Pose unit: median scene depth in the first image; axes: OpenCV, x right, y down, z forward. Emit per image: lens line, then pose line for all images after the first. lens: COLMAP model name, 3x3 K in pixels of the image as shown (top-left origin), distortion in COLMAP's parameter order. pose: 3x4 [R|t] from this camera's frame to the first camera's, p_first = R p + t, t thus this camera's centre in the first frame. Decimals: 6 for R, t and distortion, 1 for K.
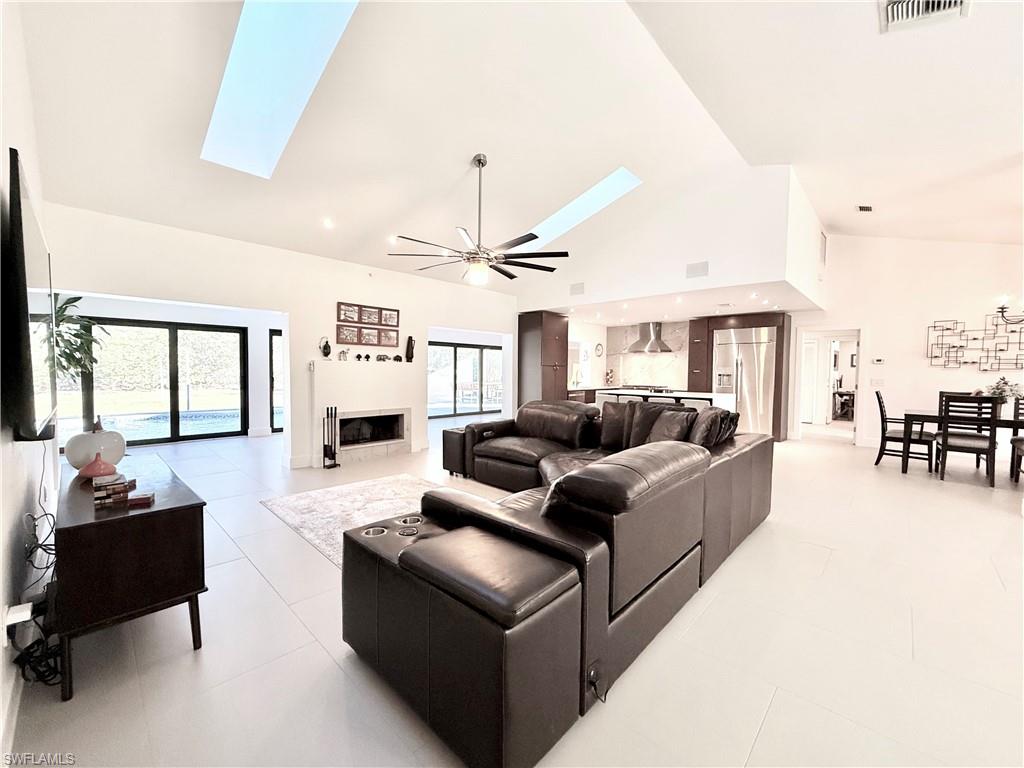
lens RADIAL K [[409.1, 0, 510.1], [0, 409.1, 385.7], [0, 0, 1]] dist [0.001498, 0.000309]
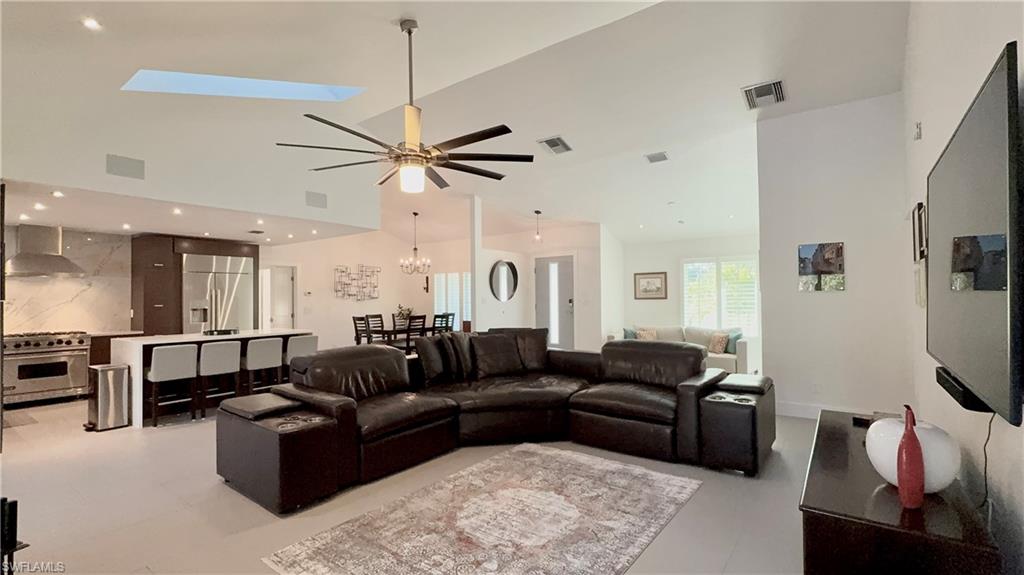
lens RADIAL K [[462.5, 0, 508.4], [0, 462.5, 289.8], [0, 0, 1]] dist [-0.004171, -0.000268]
pose [[-0.123659, 0.010015, 0.992274, -0.617510], [0.048864, 0.998797, -0.003992, -0.040247], [-0.991121, 0.047993, -0.124000, 0.635238]]
